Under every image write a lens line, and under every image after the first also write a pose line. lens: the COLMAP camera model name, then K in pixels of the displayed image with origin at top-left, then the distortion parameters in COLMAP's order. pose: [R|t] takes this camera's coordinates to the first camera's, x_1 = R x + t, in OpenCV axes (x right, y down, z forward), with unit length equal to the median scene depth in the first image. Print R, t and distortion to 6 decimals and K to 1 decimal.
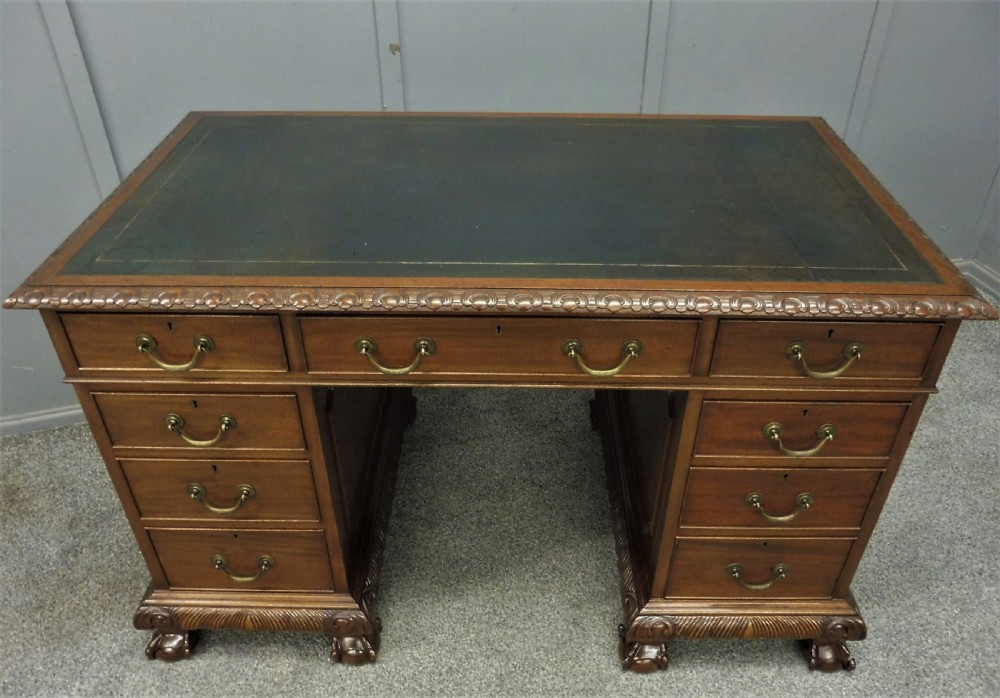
lens RADIAL K [[787.2, 0, 499.4], [0, 787.2, 355.3], [0, 0, 1]] dist [-0.049715, -0.005308]
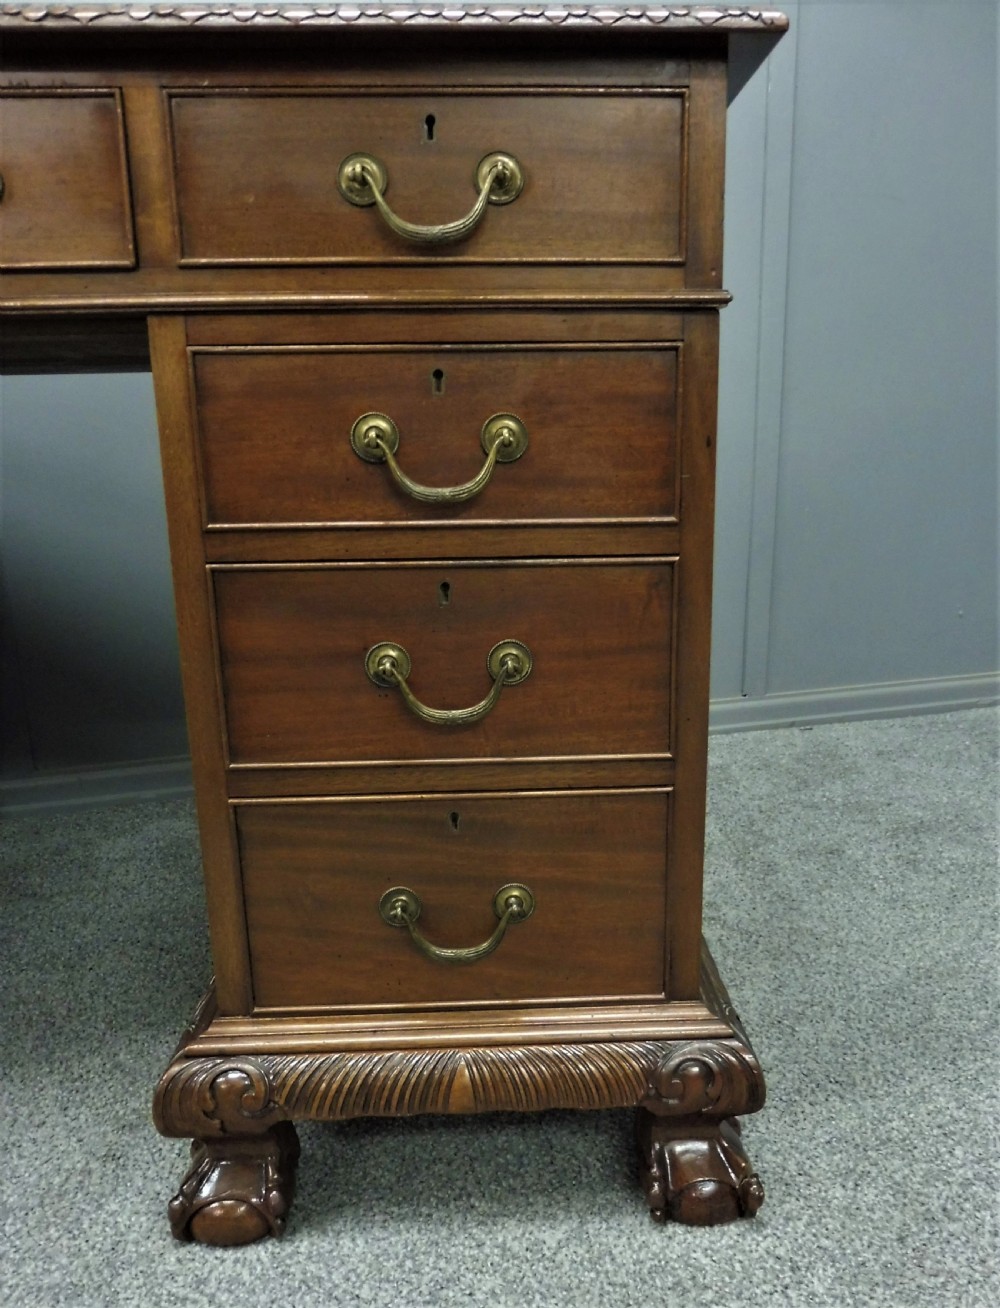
lens RADIAL K [[1109.1, 0, 536.0], [0, 1109.1, 713.6], [0, 0, 1]] dist [-0.095725, 0.058053]
pose [[0.997782, -0.030132, 0.059348, 0.318640], [0.049235, 0.934147, -0.353475, 0.362006], [-0.044789, 0.355613, 0.933559, 0.396574]]
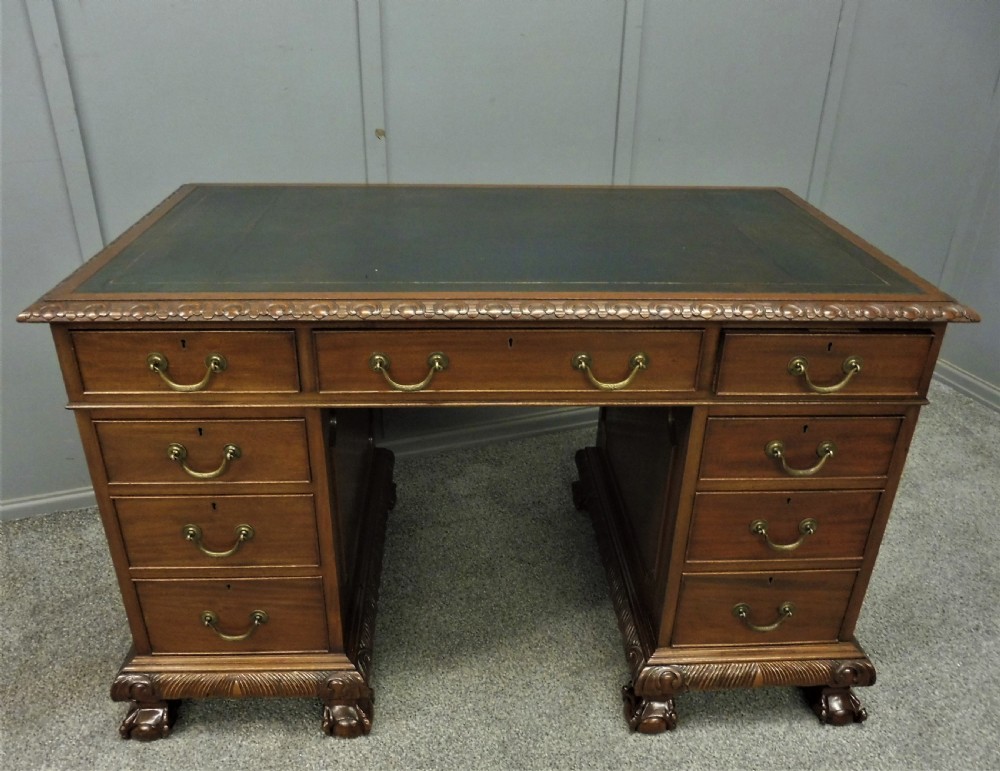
lens RADIAL K [[811.9, 0, 486.7], [0, 811.9, 394.6], [0, 0, 1]] dist [-0.061001, 0.009880]
pose [[0.998361, -0.013597, 0.055584, -0.067314], [0.021783, 0.988531, -0.149441, 0.140241], [-0.052914, 0.150407, 0.987207, -0.023751]]
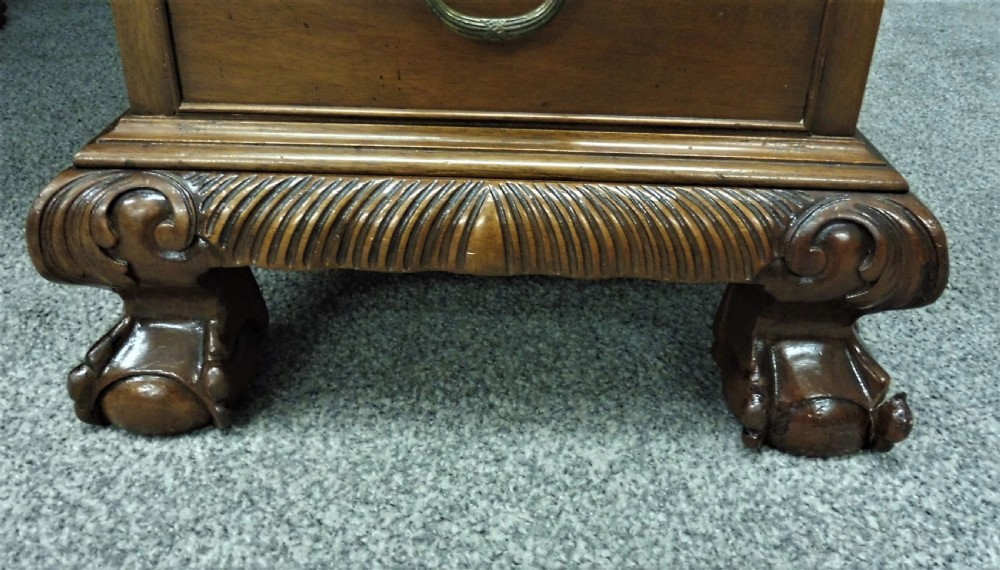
lens RADIAL K [[840.7, 0, 497.0], [0, 840.7, 221.9], [0, 0, 1]] dist [-0.035266, -0.017652]
pose [[0.999732, 0.023152, -0.000435, 0.312177], [-0.023004, 0.990844, -0.133040, 0.372556], [-0.002649, 0.133014, 0.991111, 0.696747]]
